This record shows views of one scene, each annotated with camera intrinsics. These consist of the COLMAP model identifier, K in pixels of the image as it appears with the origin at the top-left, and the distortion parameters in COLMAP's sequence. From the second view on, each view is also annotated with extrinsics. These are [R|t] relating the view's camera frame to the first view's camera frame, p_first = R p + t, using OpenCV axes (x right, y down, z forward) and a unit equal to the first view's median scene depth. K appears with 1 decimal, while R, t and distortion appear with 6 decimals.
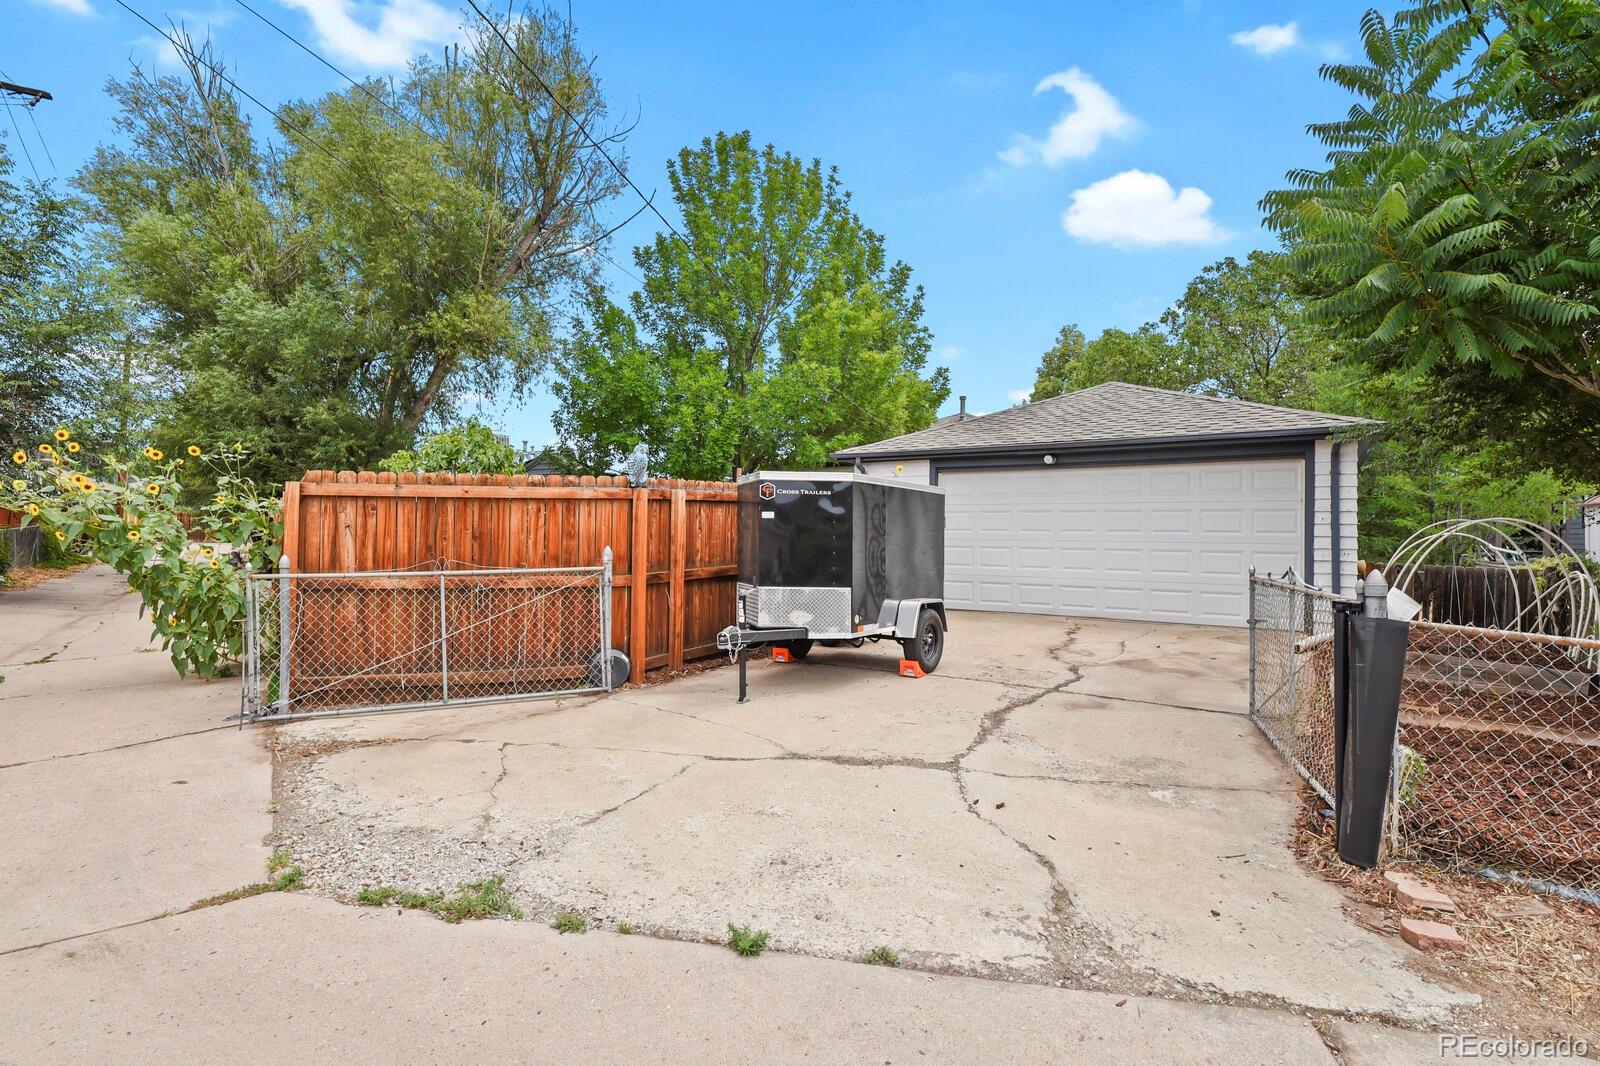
lens RADIAL K [[783.3, 0, 804.4], [0, 783.3, 533.2], [0, 0, 1]] dist [0.003441, -0.002307]
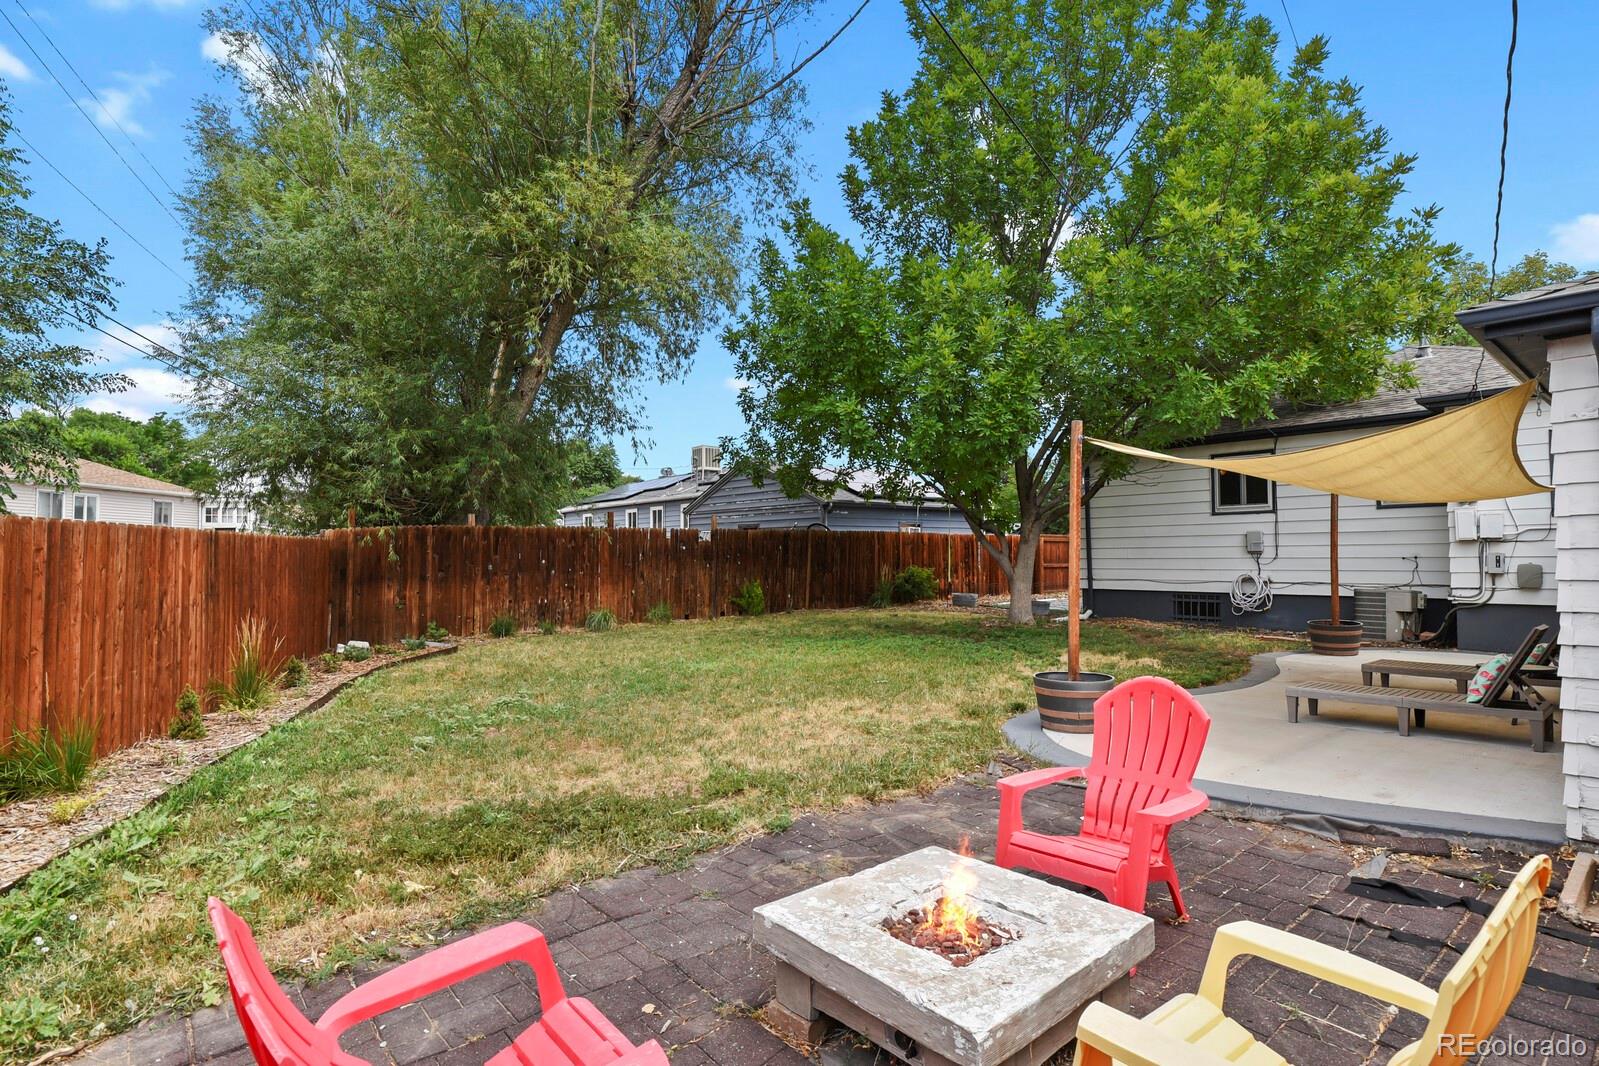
lens RADIAL K [[782.8, 0, 800.4], [0, 782.8, 534.4], [0, 0, 1]] dist [0.003441, -0.002307]
pose [[0.952987, -0.026588, -0.301842, -0.066928], [0.019698, 0.999472, -0.025847, -0.009089], [0.302370, 0.018686, 0.953007, 0.368869]]
